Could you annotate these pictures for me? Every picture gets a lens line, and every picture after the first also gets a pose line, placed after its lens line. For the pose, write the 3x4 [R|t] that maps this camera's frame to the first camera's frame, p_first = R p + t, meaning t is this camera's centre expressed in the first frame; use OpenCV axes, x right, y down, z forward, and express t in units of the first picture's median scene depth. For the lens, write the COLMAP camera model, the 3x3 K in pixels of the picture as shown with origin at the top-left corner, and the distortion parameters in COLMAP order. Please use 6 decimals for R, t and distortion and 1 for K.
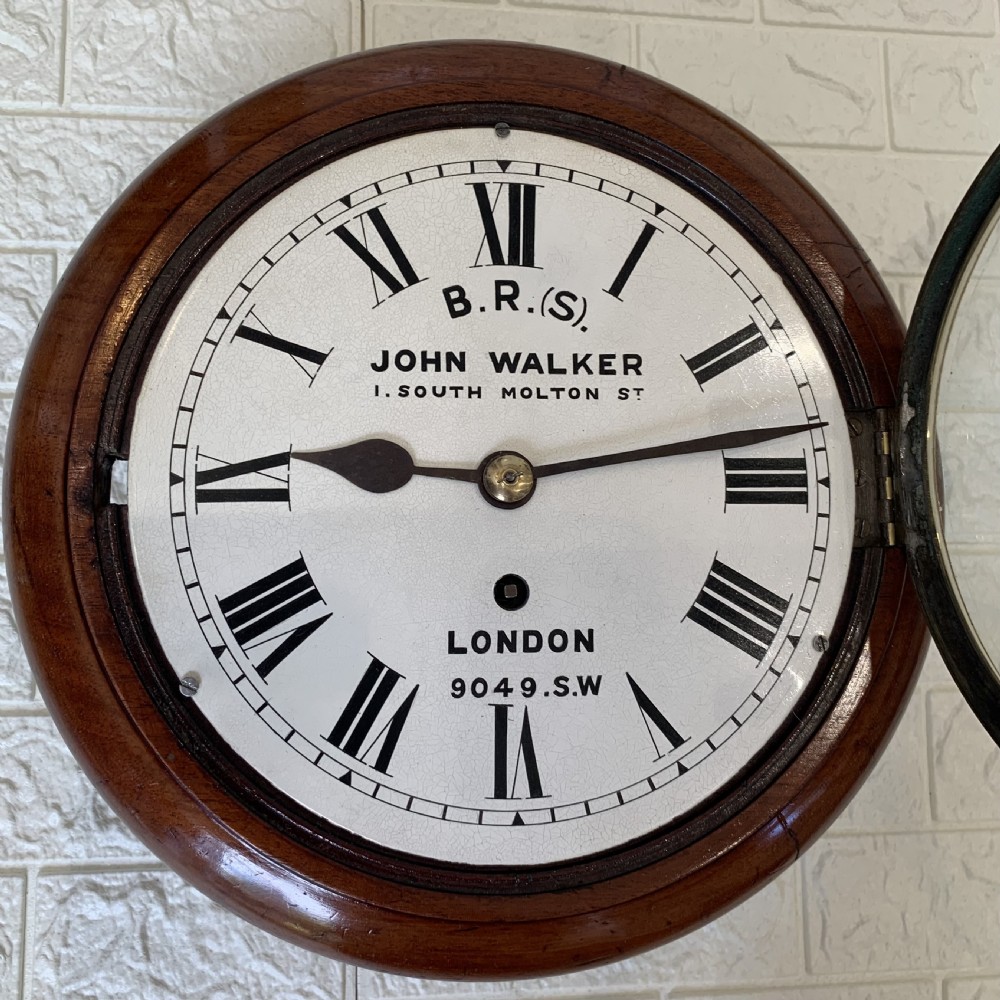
lens RADIAL K [[1124.6, 0, 474.7], [0, 1124.6, 462.0], [0, 0, 1]] dist [0.079730, 0.000000]
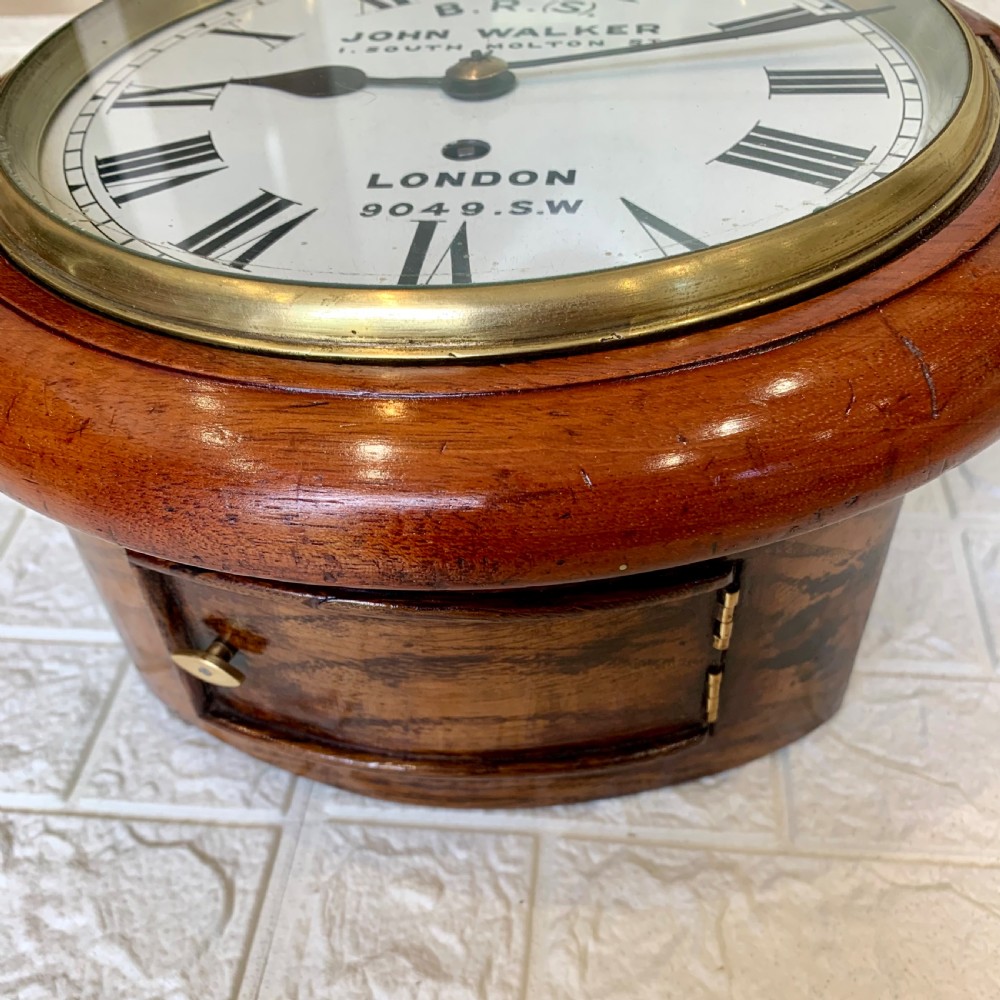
lens RADIAL K [[1020.1, 0, 495.6], [0, 1020.1, 635.8], [0, 0, 1]] dist [0.018690, 0.000000]
pose [[0.975468, -0.044092, -0.215680, 0.178389], [-0.085054, 0.828172, -0.553983, 0.734481], [0.203046, 0.558737, 0.804105, 0.629207]]
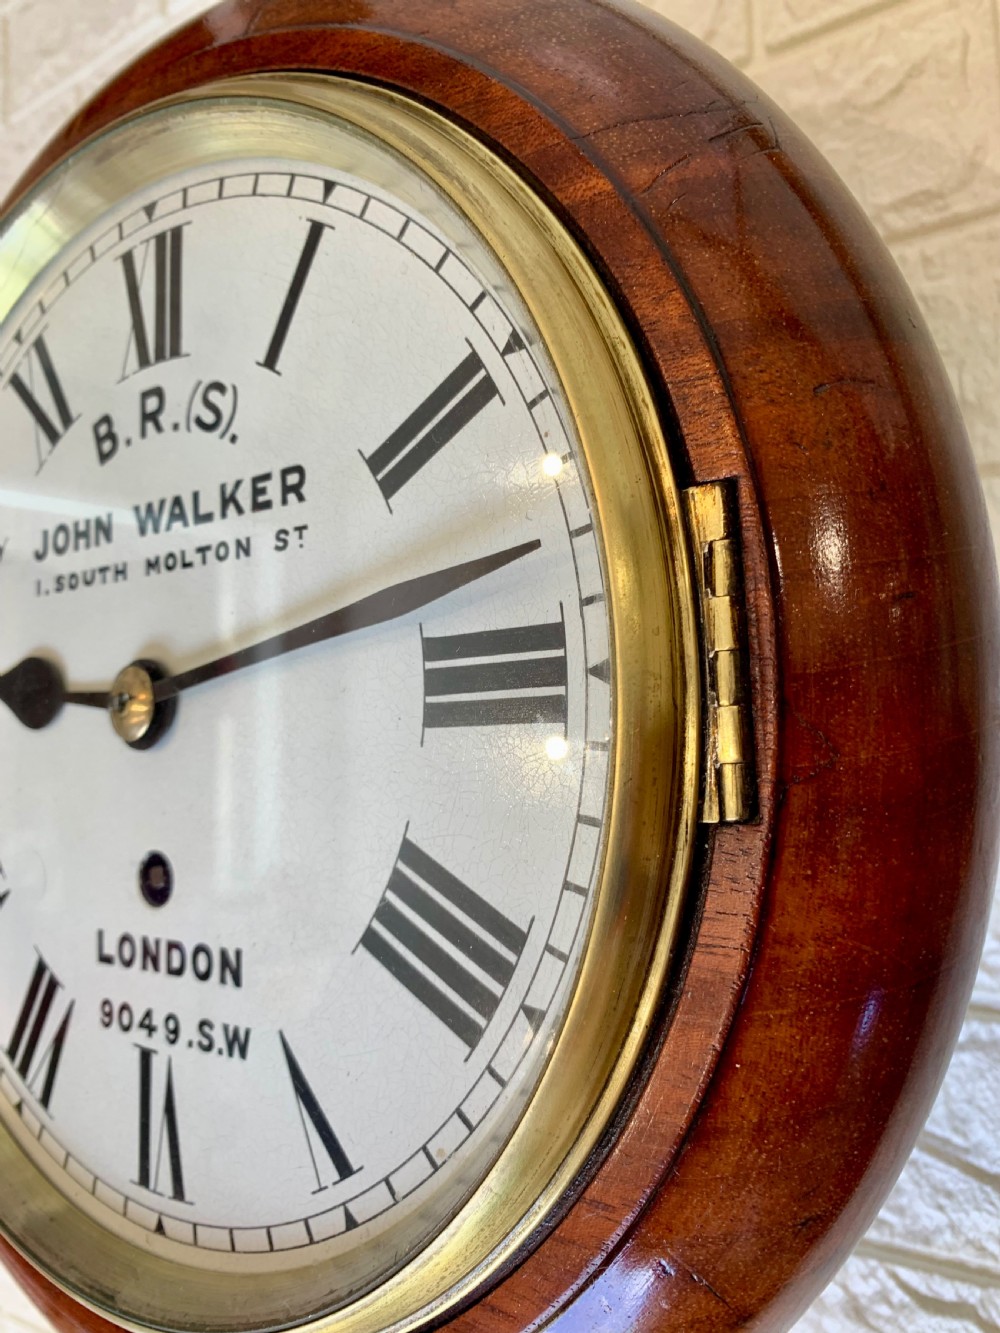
lens RADIAL K [[1060.3, 0, 498.5], [0, 1060.3, 675.3], [0, 0, 1]] dist [-0.004234, -0.027176]
pose [[0.727909, -0.051994, -0.683700, 0.582846], [0.110300, 0.993014, 0.041916, -0.003175], [0.676744, -0.105923, 0.728559, 0.689649]]
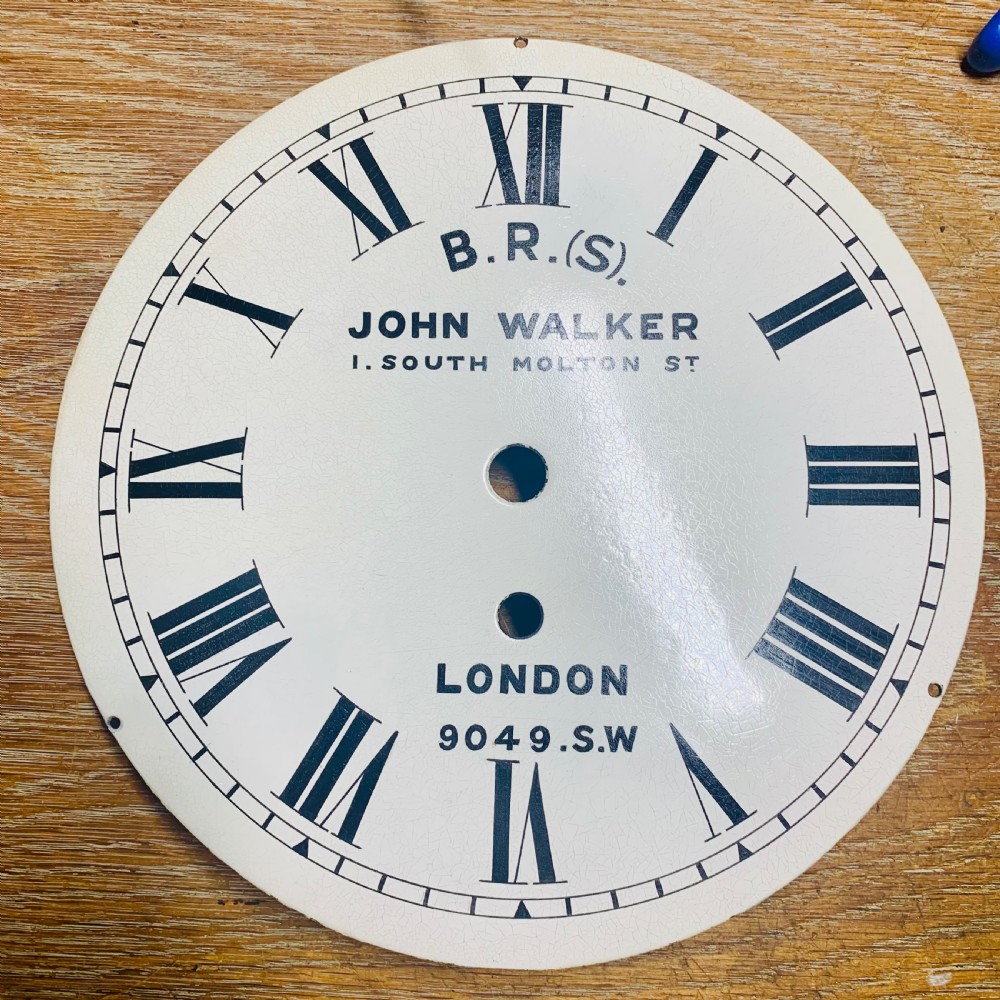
lens RADIAL K [[1076.2, 0, 498.3], [0, 1076.2, 502.7], [0, 0, 1]] dist [0.064918, 0.000000]
pose [[0.991168, -0.000229, -0.132616, 0.114082], [-0.002656, 0.999764, -0.021575, 0.052568], [0.132589, 0.021737, 0.990933, 0.252229]]
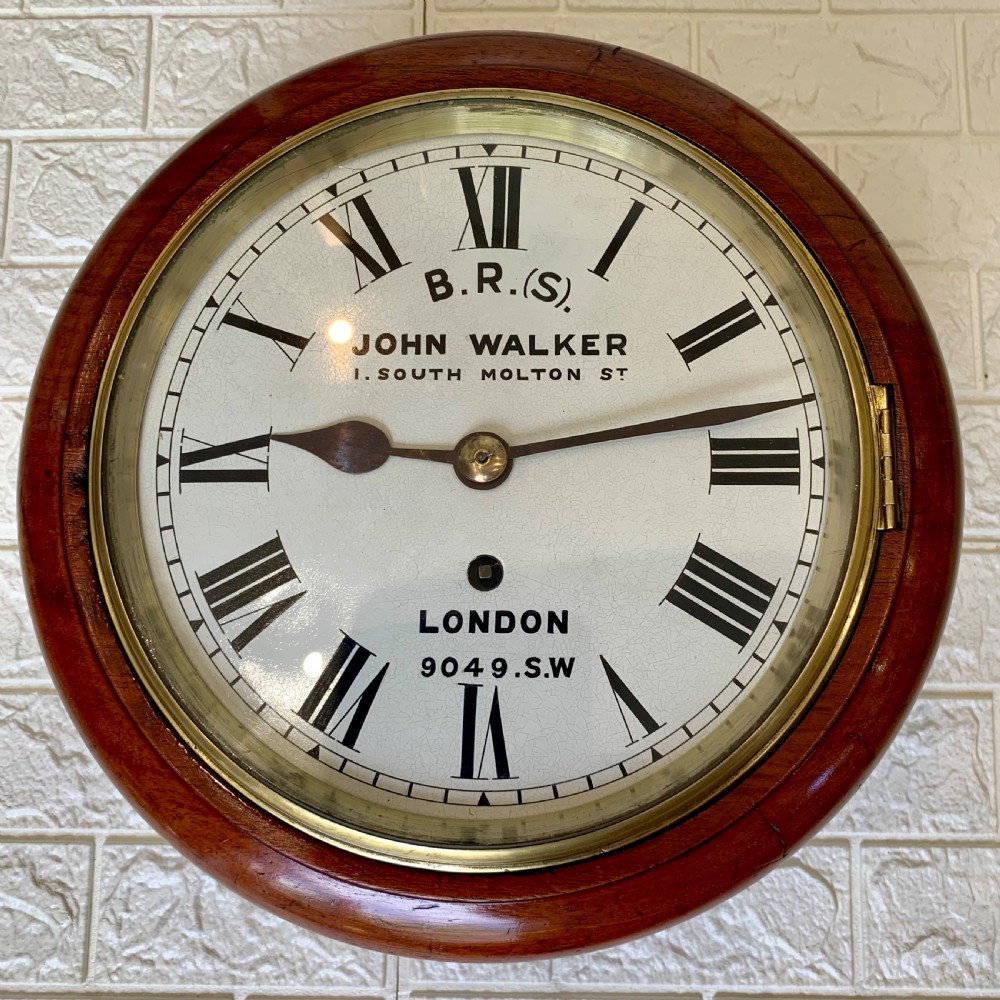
lens RADIAL K [[1076.2, 0, 543.5], [0, 1076.2, 484.2], [0, 0, 1]] dist [0.064918, 0.000000]
pose [[0.987865, -0.004586, -0.155249, 0.227497], [0.002397, 0.999895, -0.014283, 0.050053], [0.155298, 0.013737, 0.987772, 0.063546]]
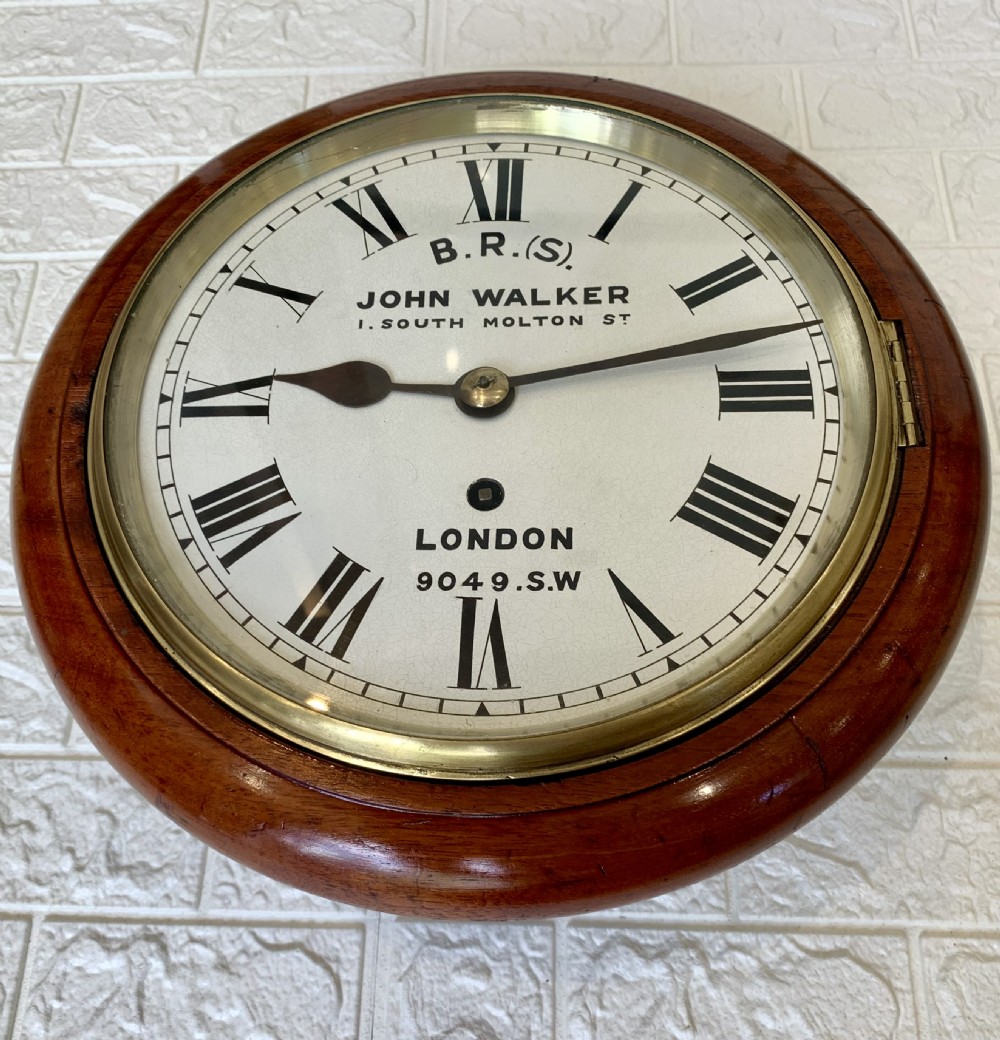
lens RADIAL K [[1157.6, 0, 471.8], [0, 1157.6, 565.8], [0, 0, 1]] dist [0.074306, 0.000000]
pose [[0.980266, -0.049963, -0.191263, 0.201988], [-0.014071, 0.947442, -0.319617, 0.478216], [0.197180, 0.316001, 0.928043, 0.102195]]
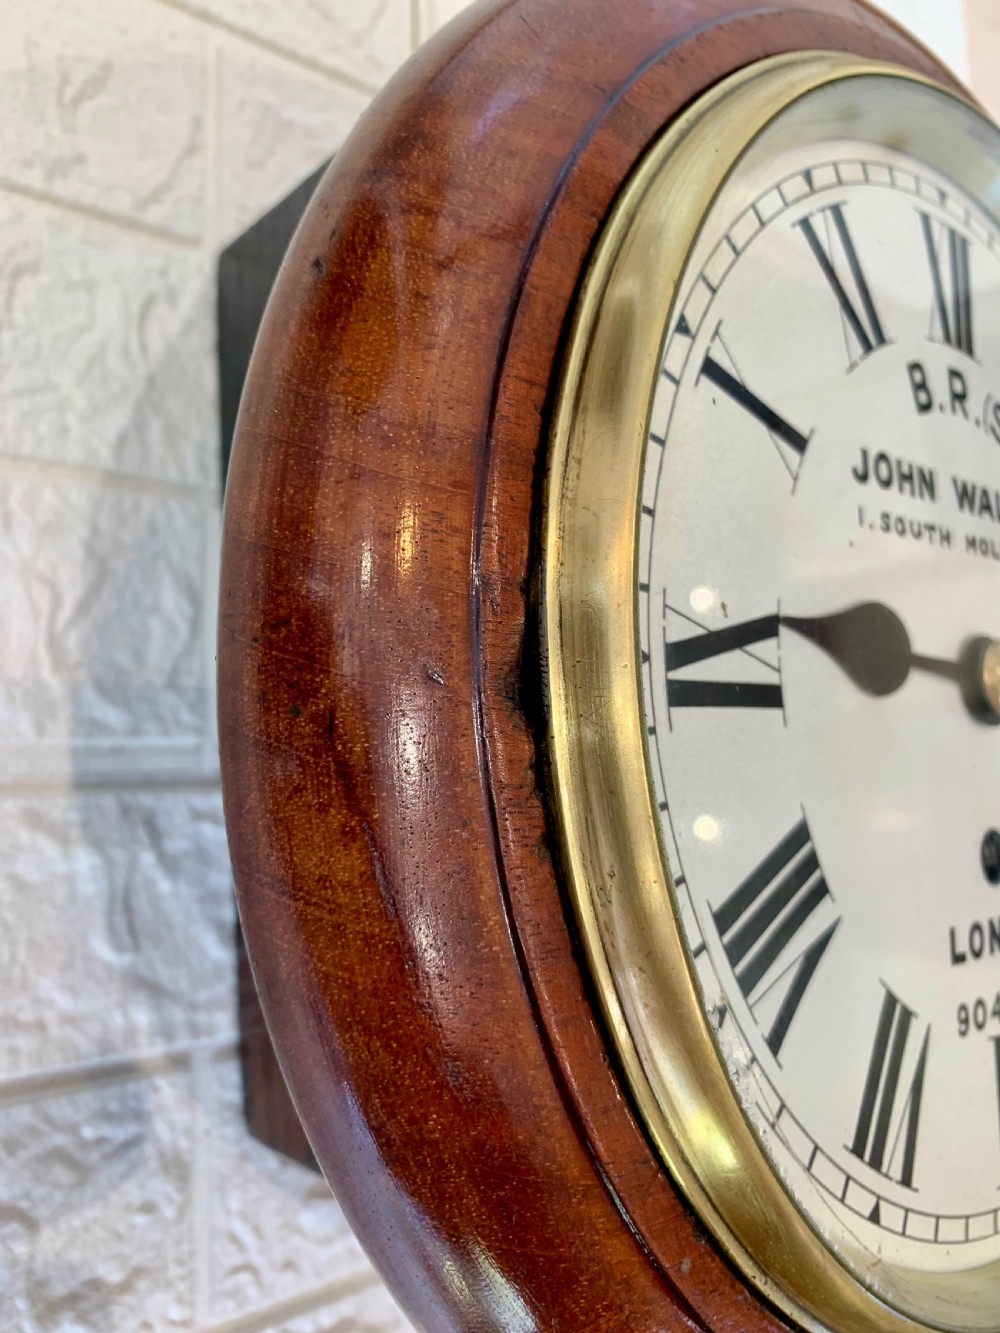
lens RADIAL K [[1060.3, 0, 483.8], [0, 1060.3, 663.4], [0, 0, 1]] dist [-0.004234, -0.027176]
pose [[0.847692, 0.042318, 0.528798, -0.523238], [-0.051883, 0.998648, 0.003253, 0.019185], [-0.527945, -0.030193, 0.848742, 0.634349]]
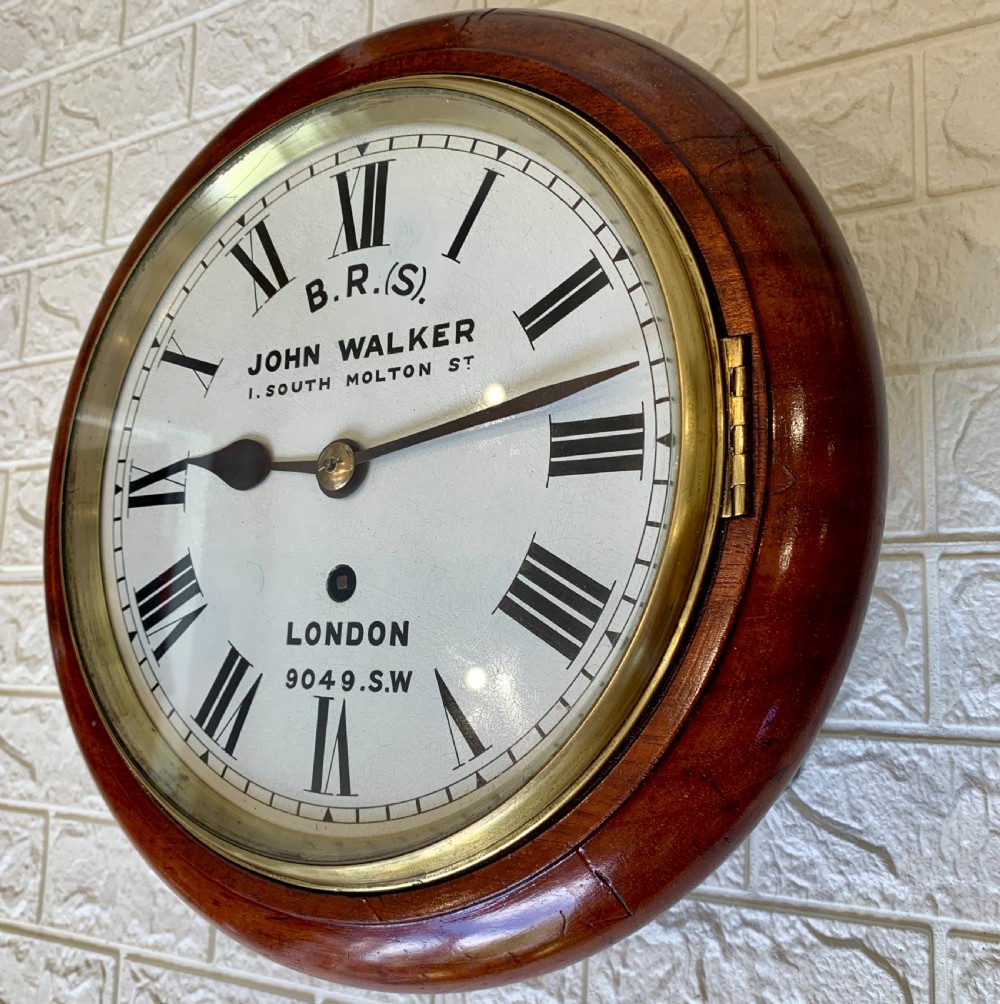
lens RADIAL K [[1080.5, 0, 509.2], [0, 1080.5, 526.8], [0, 0, 1]] dist [0.064918, 0.000000]
pose [[0.786951, -0.050853, -0.614916, 0.706449], [0.039699, 0.998706, -0.031787, 0.100704], [0.615737, 0.000604, 0.787952, 0.348577]]
